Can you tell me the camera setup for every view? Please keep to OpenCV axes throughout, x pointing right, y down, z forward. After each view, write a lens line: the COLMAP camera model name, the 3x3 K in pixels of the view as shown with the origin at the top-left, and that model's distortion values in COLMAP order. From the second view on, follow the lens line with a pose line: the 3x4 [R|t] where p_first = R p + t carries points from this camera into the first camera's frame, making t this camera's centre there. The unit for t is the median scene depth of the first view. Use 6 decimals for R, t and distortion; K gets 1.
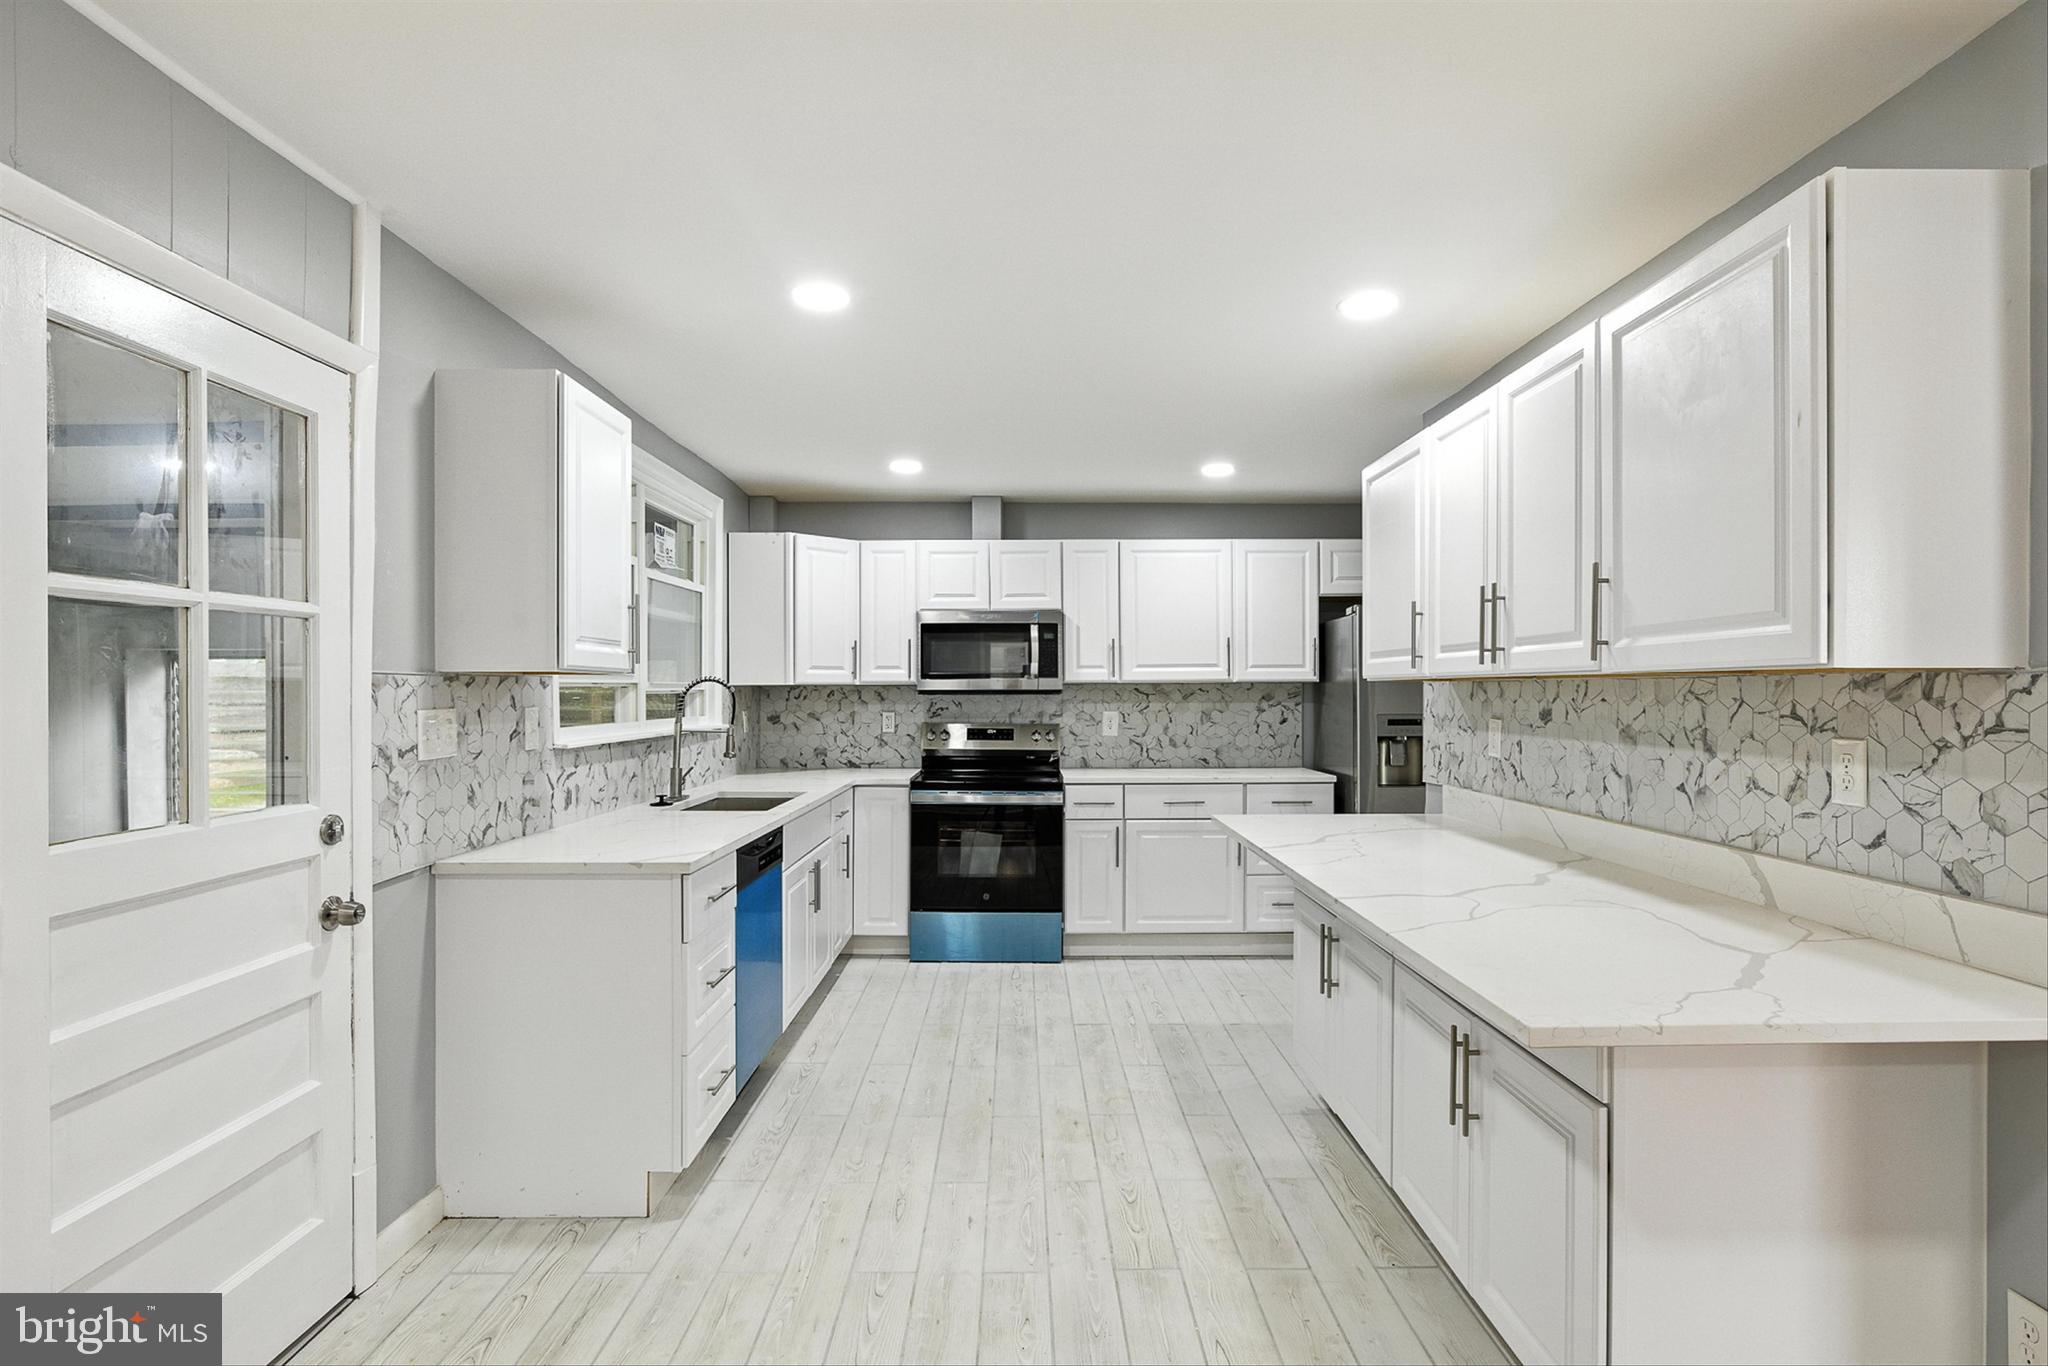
lens RADIAL K [[1067.6, 0, 1032.6], [0, 1067.6, 695.6], [0, 0, 1]] dist [-0.001946, 0.000538]
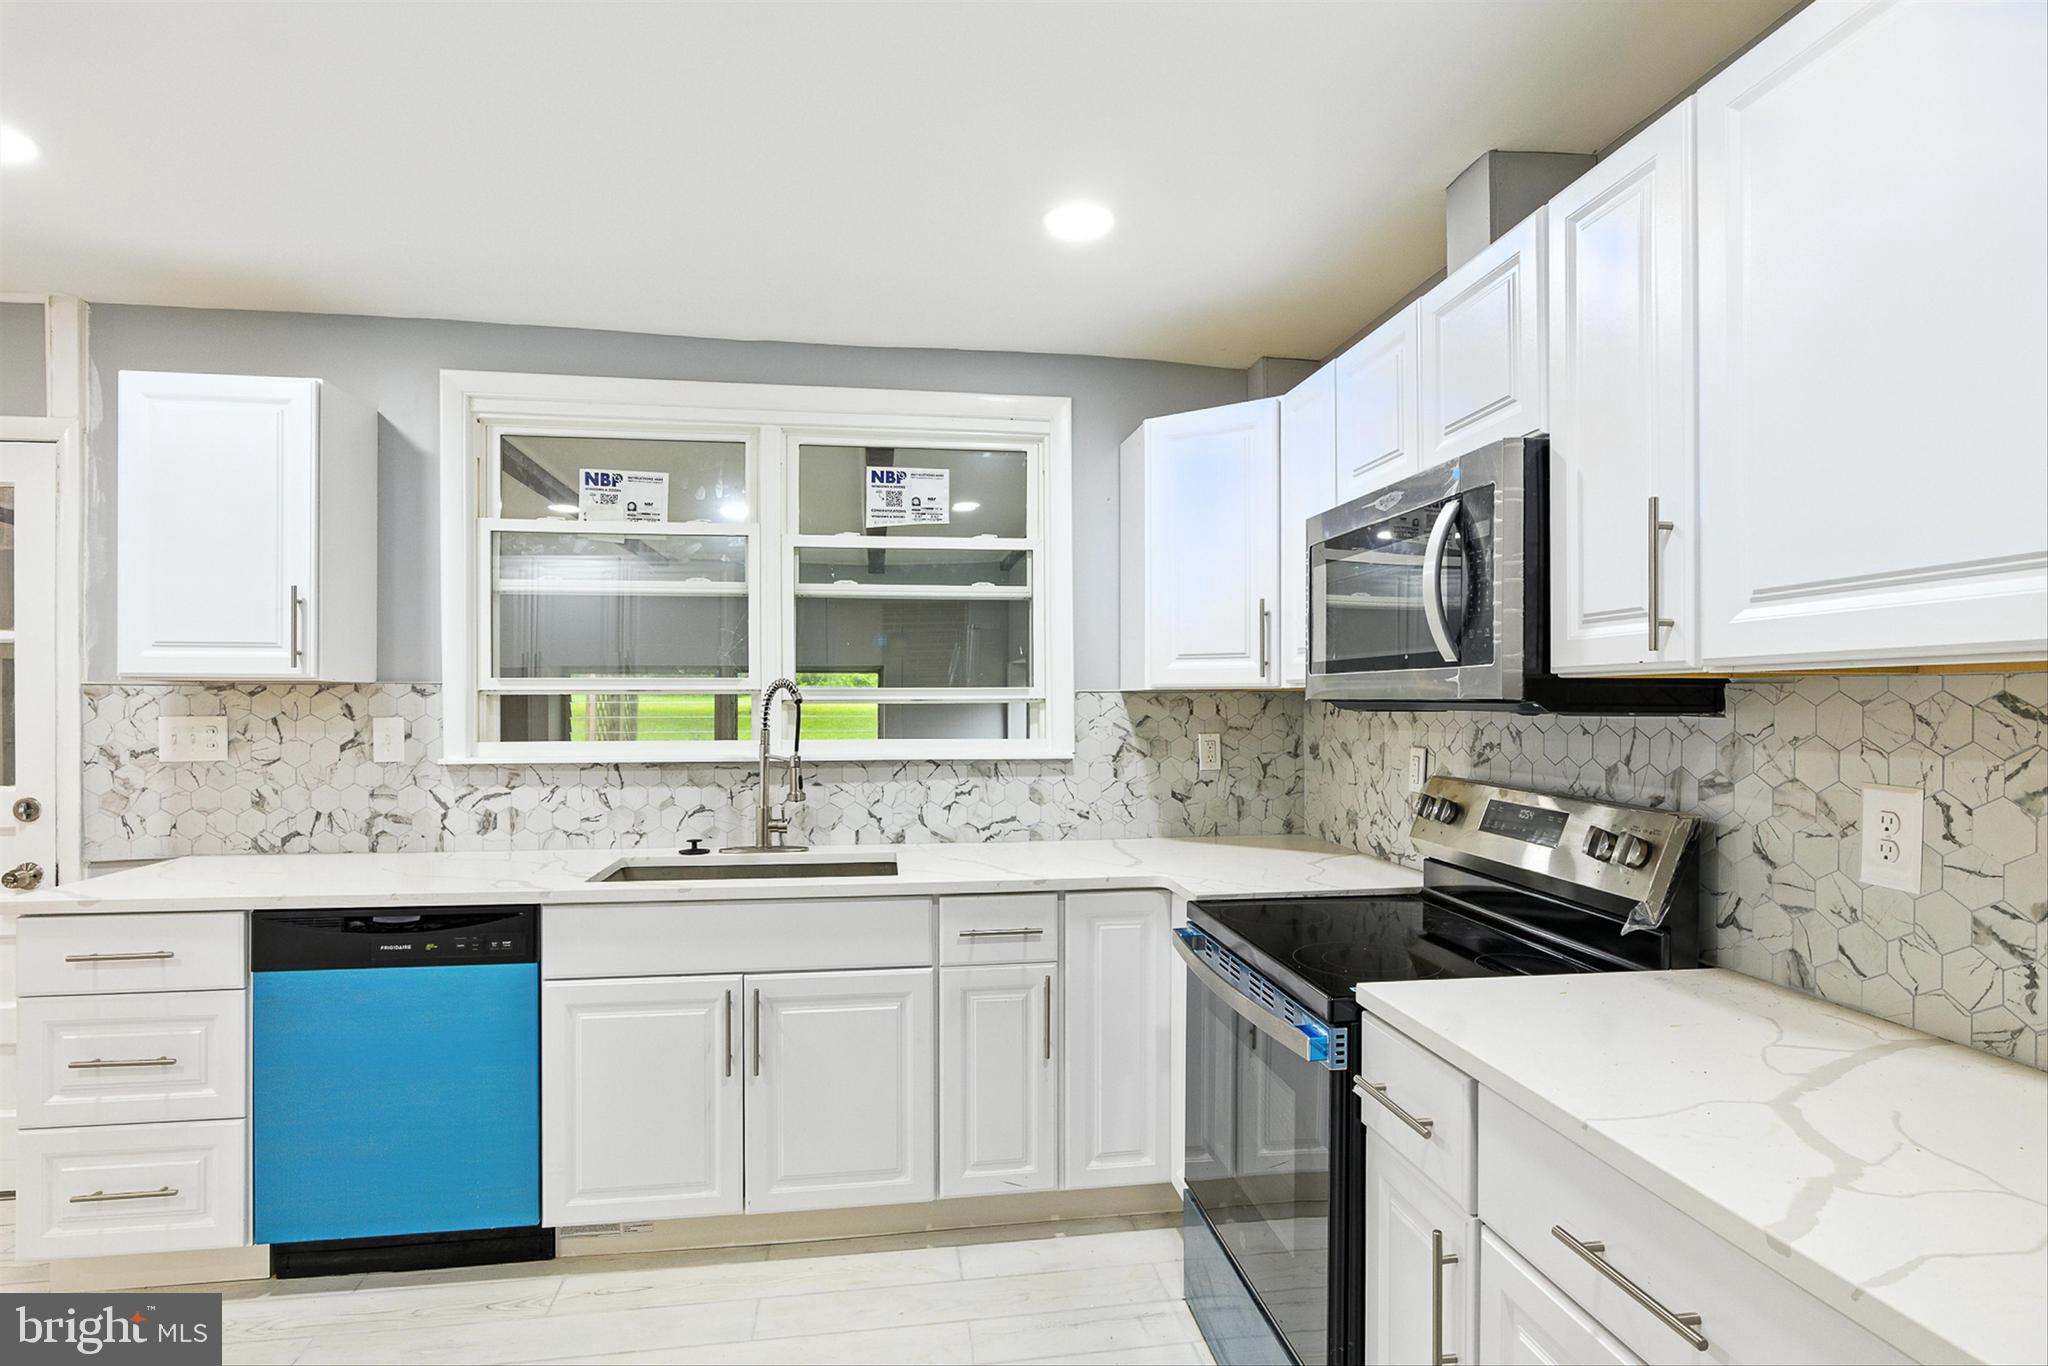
lens RADIAL K [[1081.5, 0, 1029.1], [0, 1081.5, 695.8], [0, 0, 1]] dist [0.001271, 0.000196]
pose [[0.128772, 0.001996, -0.991672, 0.329096], [-0.004323, 0.999990, 0.001451, -0.006773], [0.991665, 0.004100, 0.128779, 0.867122]]
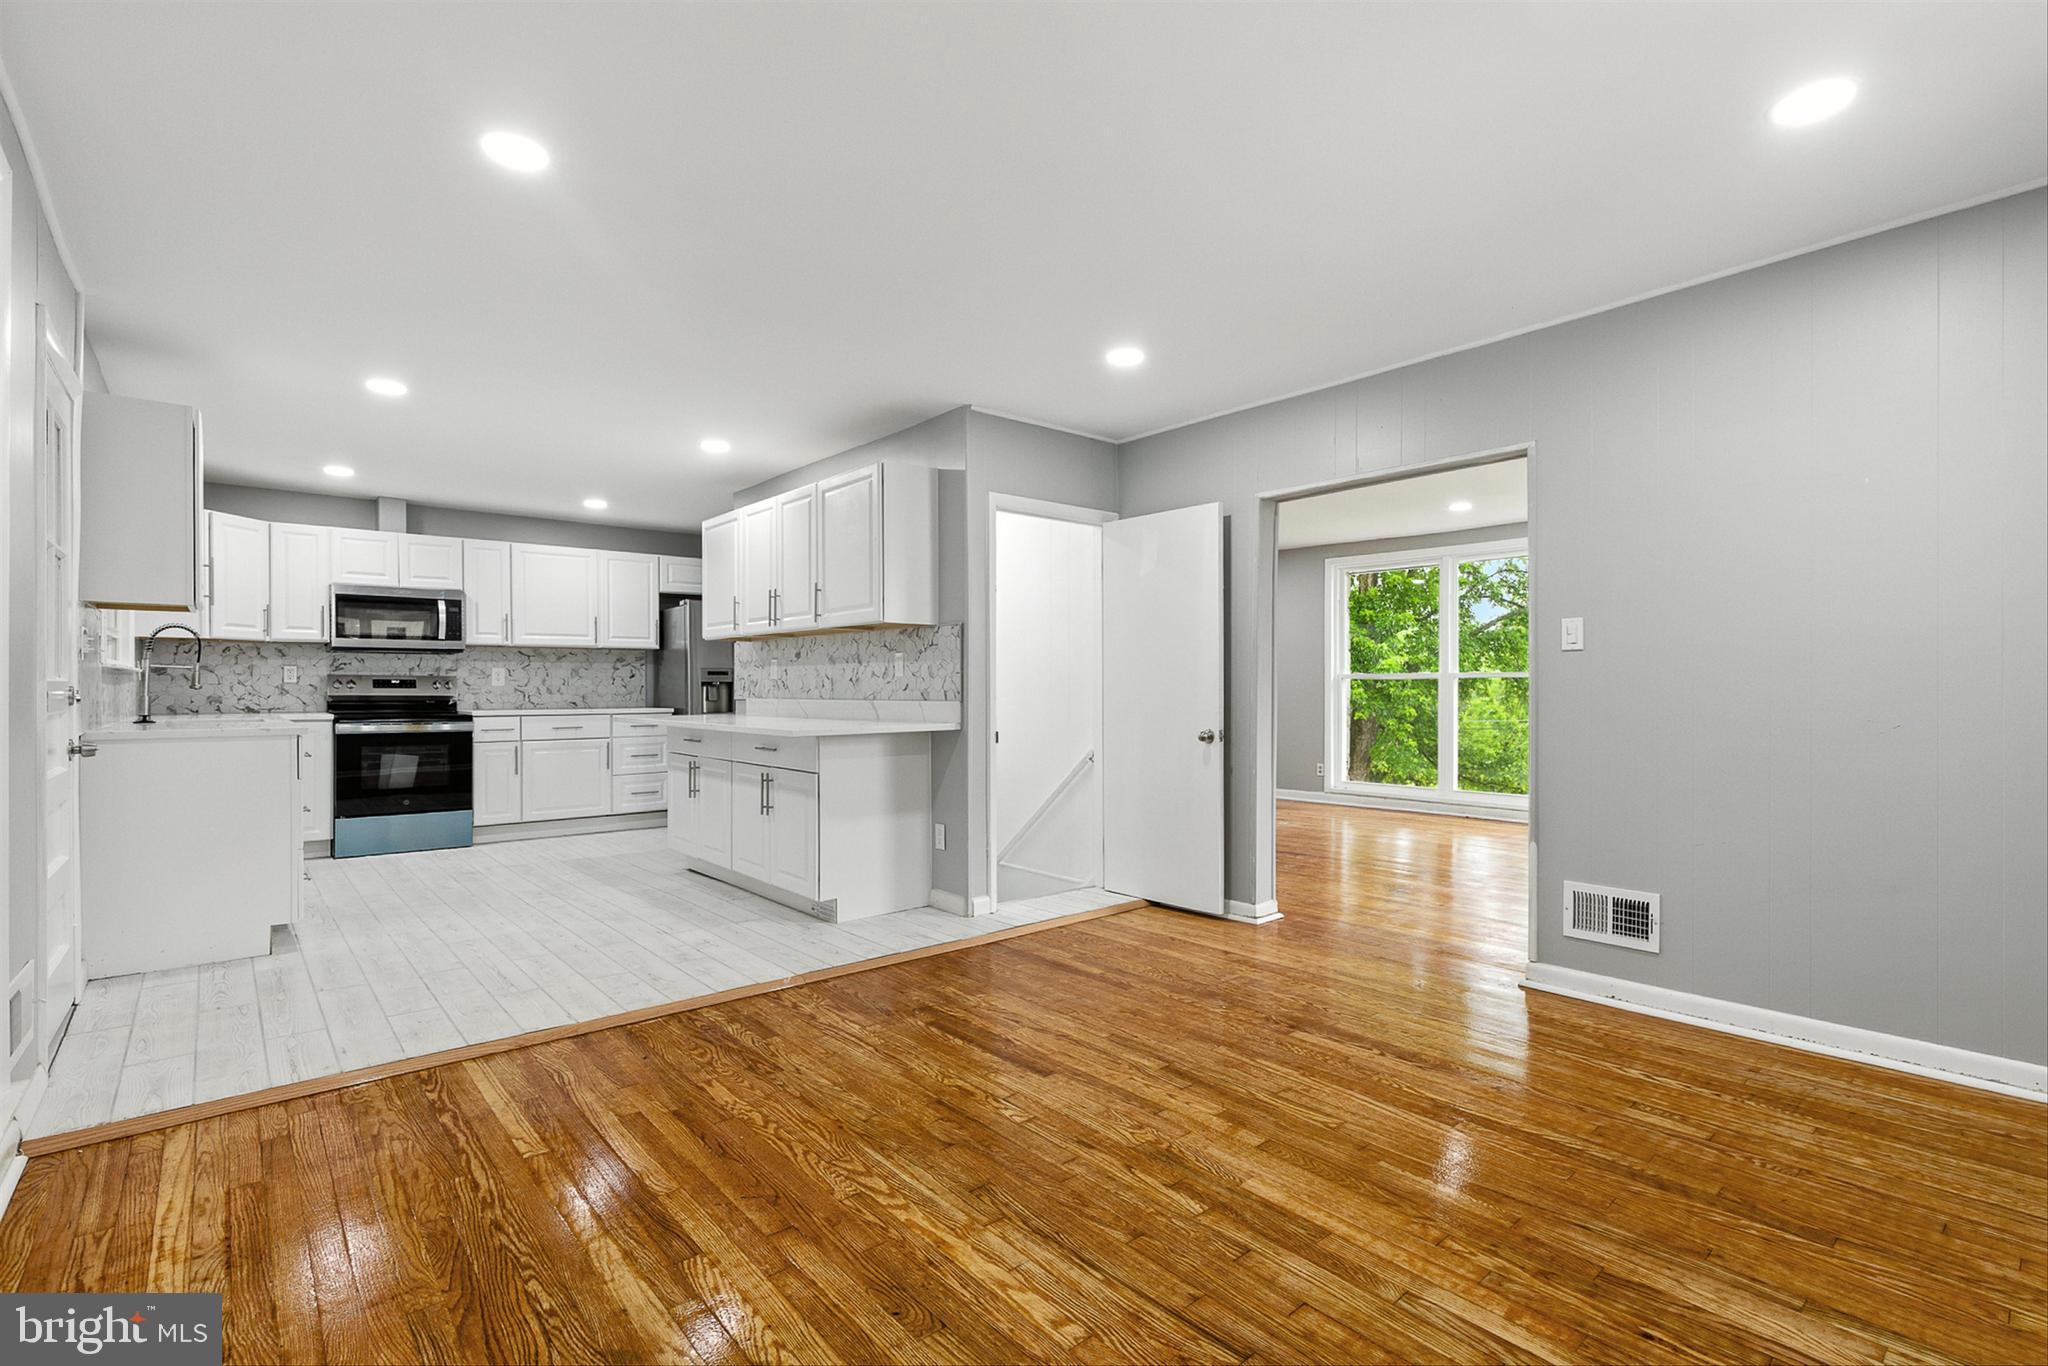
lens RADIAL K [[956.1, 0, 1059.5], [0, 956.1, 695.2], [0, 0, 1]] dist [-0.002618, -0.000231]
pose [[0.757445, -0.005244, 0.652878, -0.200766], [0.003632, 0.999986, 0.003818, 0.053125], [-0.652889, -0.000521, 0.757453, -0.427141]]
